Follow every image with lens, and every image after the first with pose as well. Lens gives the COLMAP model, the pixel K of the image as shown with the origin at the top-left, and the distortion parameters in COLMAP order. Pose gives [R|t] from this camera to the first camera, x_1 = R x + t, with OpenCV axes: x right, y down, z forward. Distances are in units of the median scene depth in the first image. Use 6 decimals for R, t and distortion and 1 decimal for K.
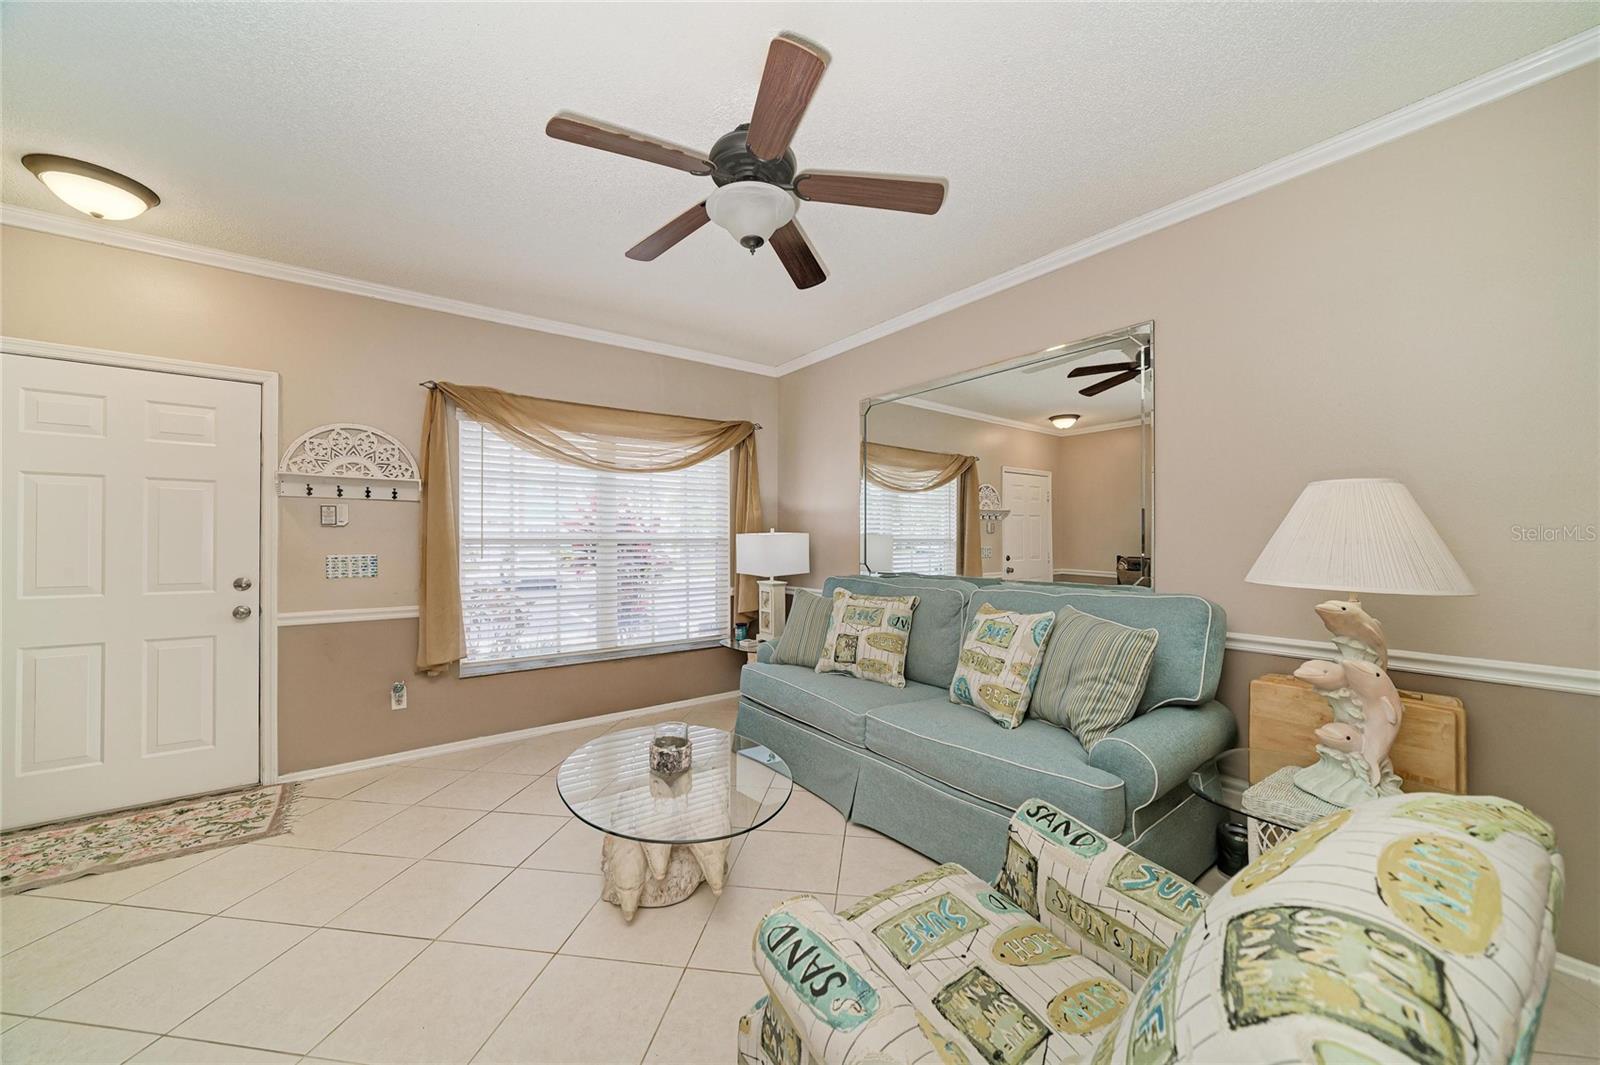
lens RADIAL K [[606.7, 0, 803.0], [0, 606.7, 539.3], [0, 0, 1]] dist [-0.007519, 0.000730]
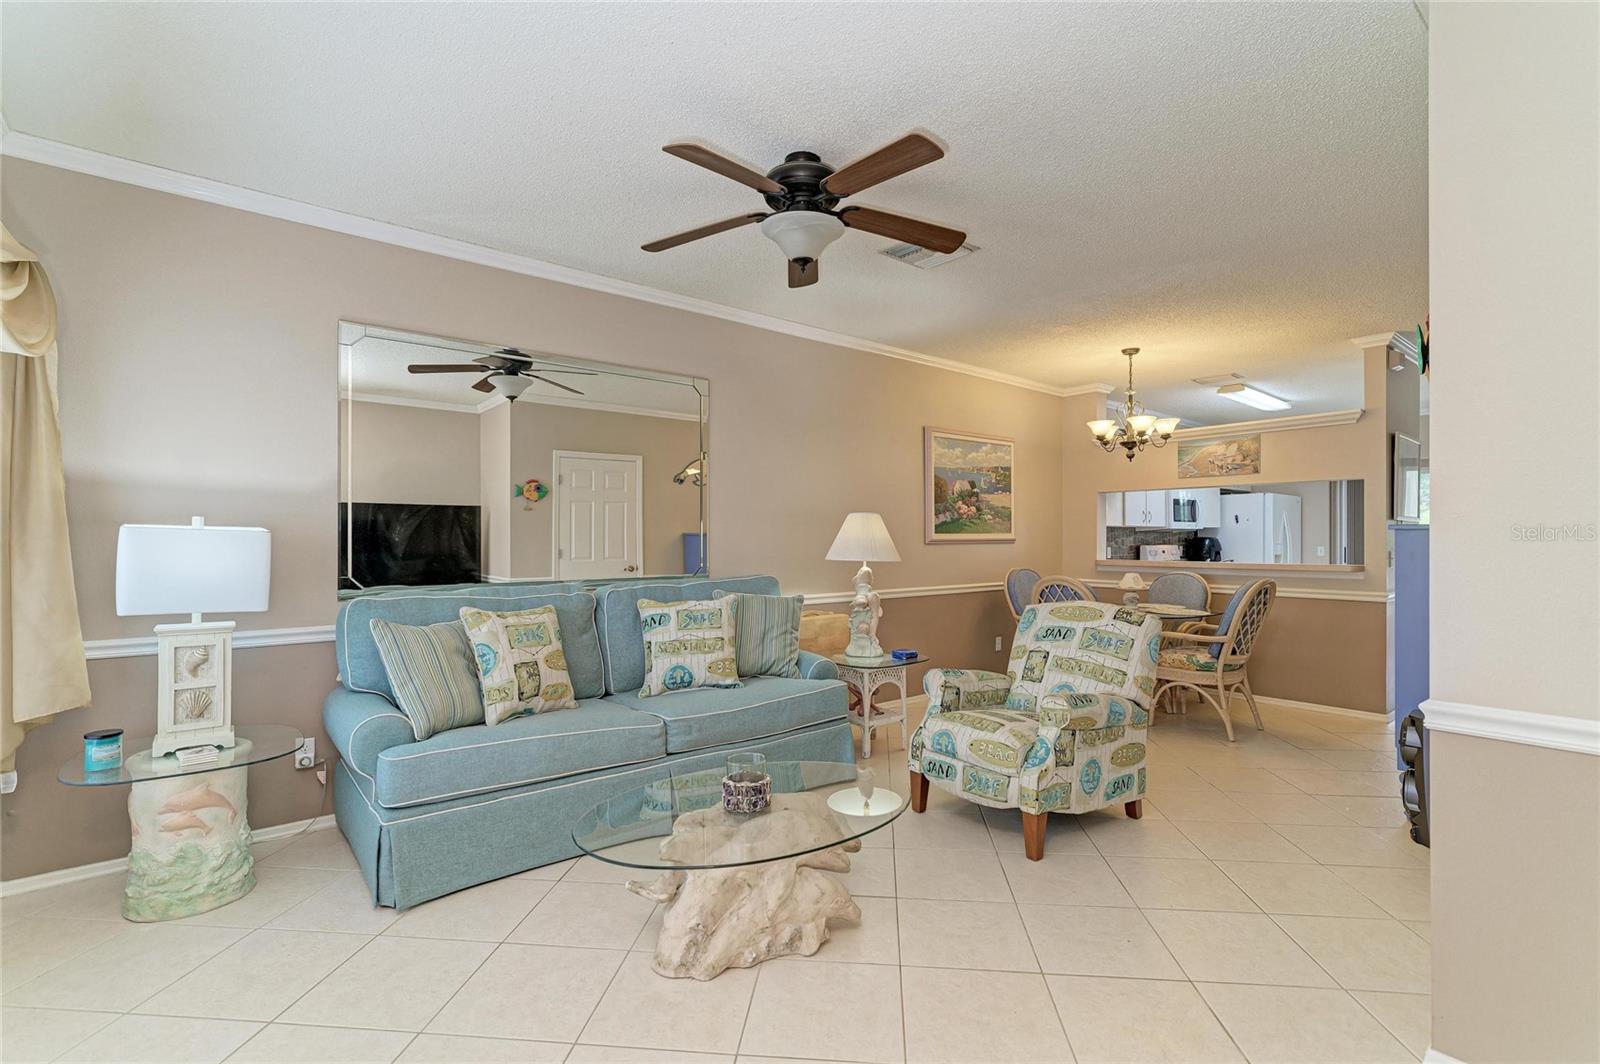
lens RADIAL K [[742.4, 0, 813.1], [0, 742.4, 545.0], [0, 0, 1]] dist [0.011314, 0.000797]
pose [[-0.049831, -0.014277, 0.998656, -0.874804], [-0.002241, 0.999897, 0.014183, -0.004133], [-0.998755, -0.001531, -0.049858, 0.686827]]
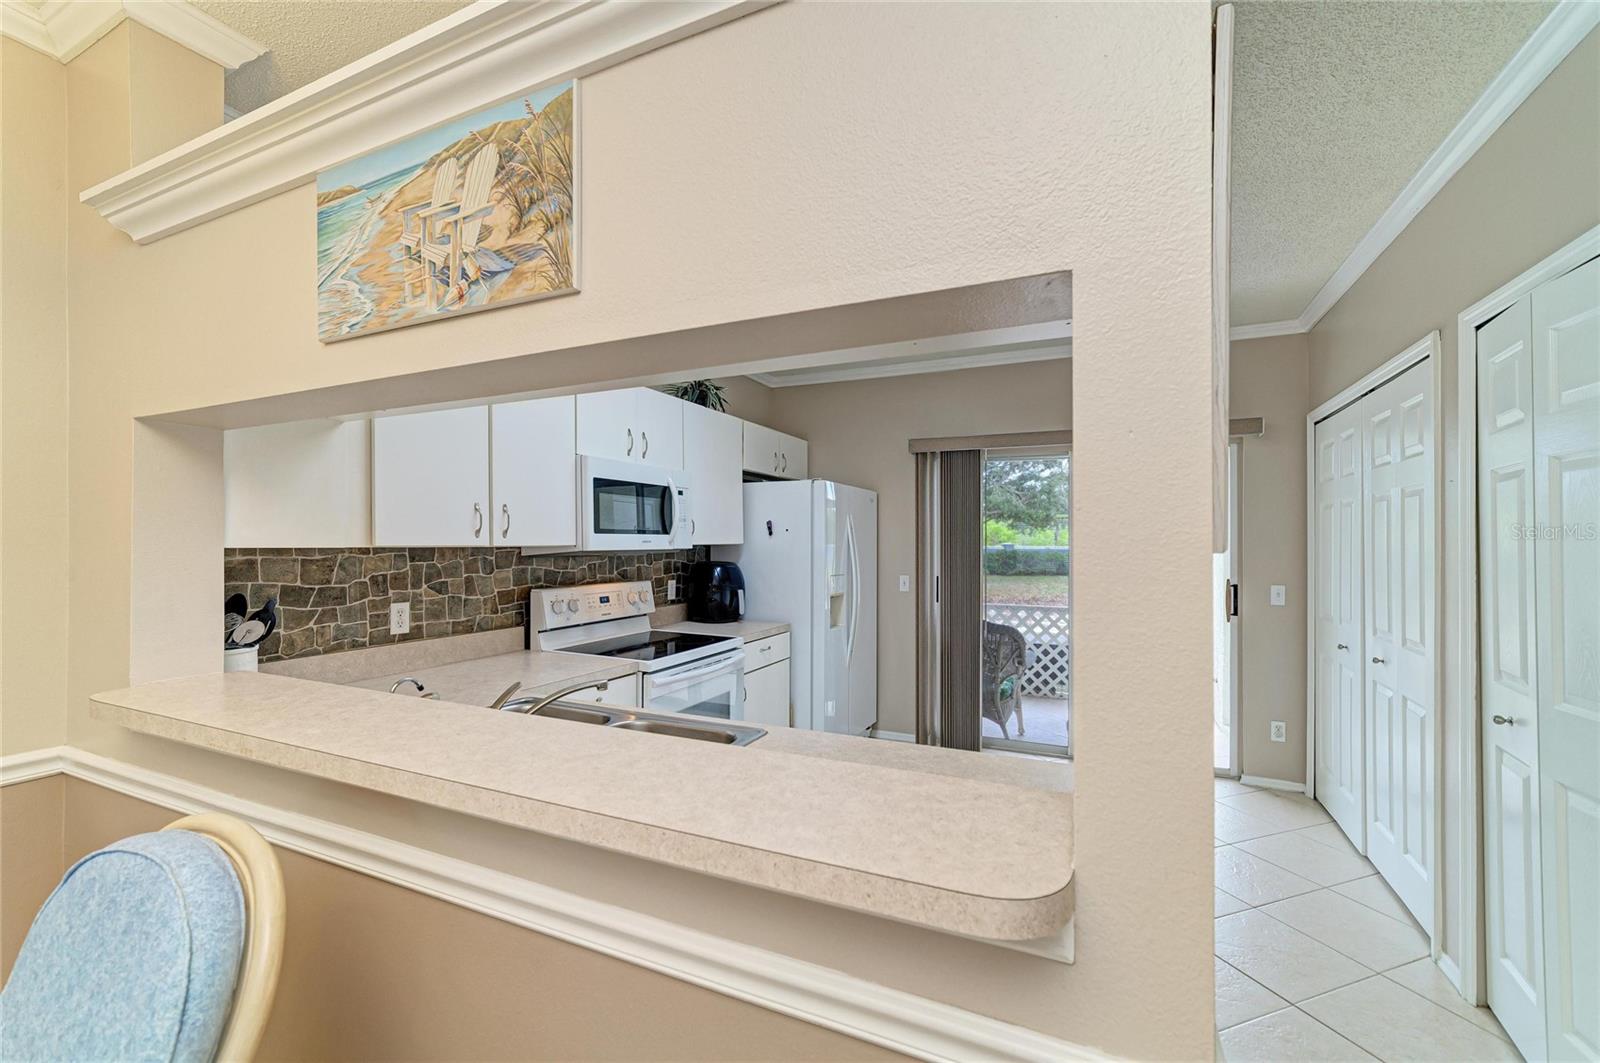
lens RADIAL K [[669.0, 0, 804.1], [0, 669.0, 550.2], [0, 0, 1]] dist [-0.010693, 0.005393]
pose [[-0.459033, -0.018356, 0.888229, 0.469518], [-0.006220, 0.999828, 0.017449, -0.040305], [-0.888397, 0.002485, -0.459069, -0.365629]]
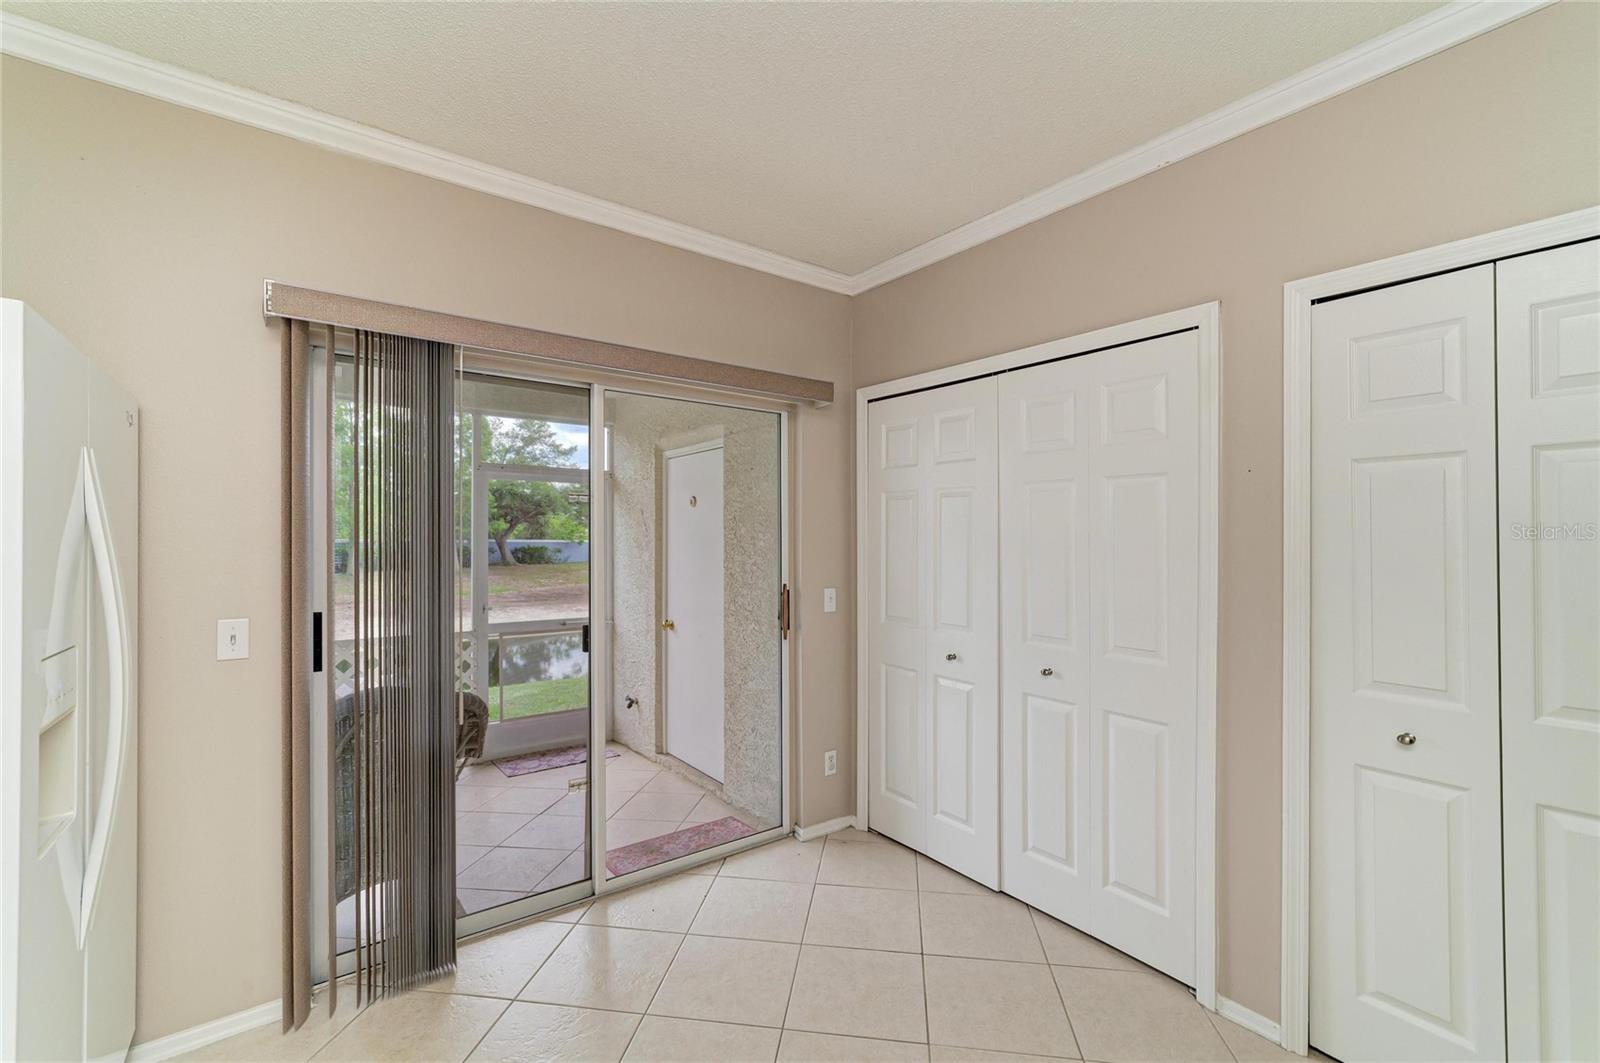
lens RADIAL K [[690.7, 0, 798.2], [0, 690.7, 535.1], [0, 0, 1]] dist [0.017386, 0.000947]
pose [[-0.999790, -0.008345, 0.018740, 1.109303], [-0.008411, 0.999959, -0.003443, -0.037913], [-0.018711, -0.003600, -0.999818, -0.603004]]
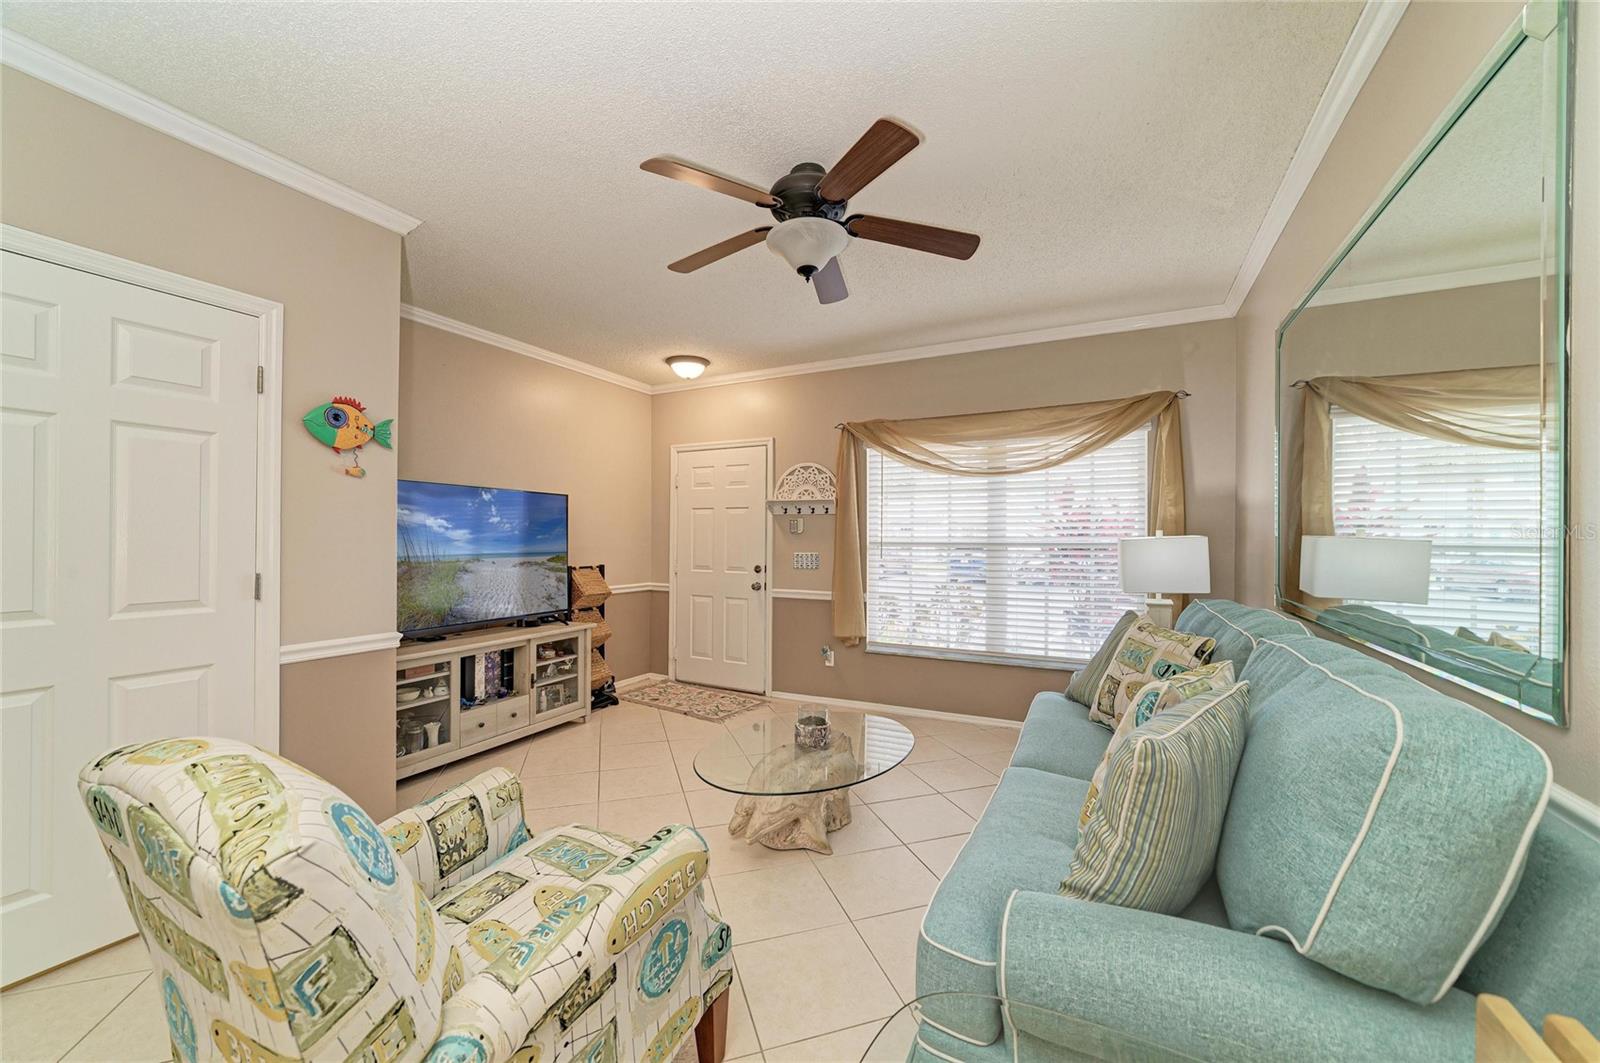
lens RADIAL K [[629.1, 0, 796.0], [0, 629.1, 530.1], [0, 0, 1]] dist [-0.009143, 0.002966]
pose [[0.418813, -0.013741, -0.907969, 0.608735], [-0.001544, 0.999873, -0.015844, -0.005215], [0.908071, 0.008037, 0.418739, 0.333122]]
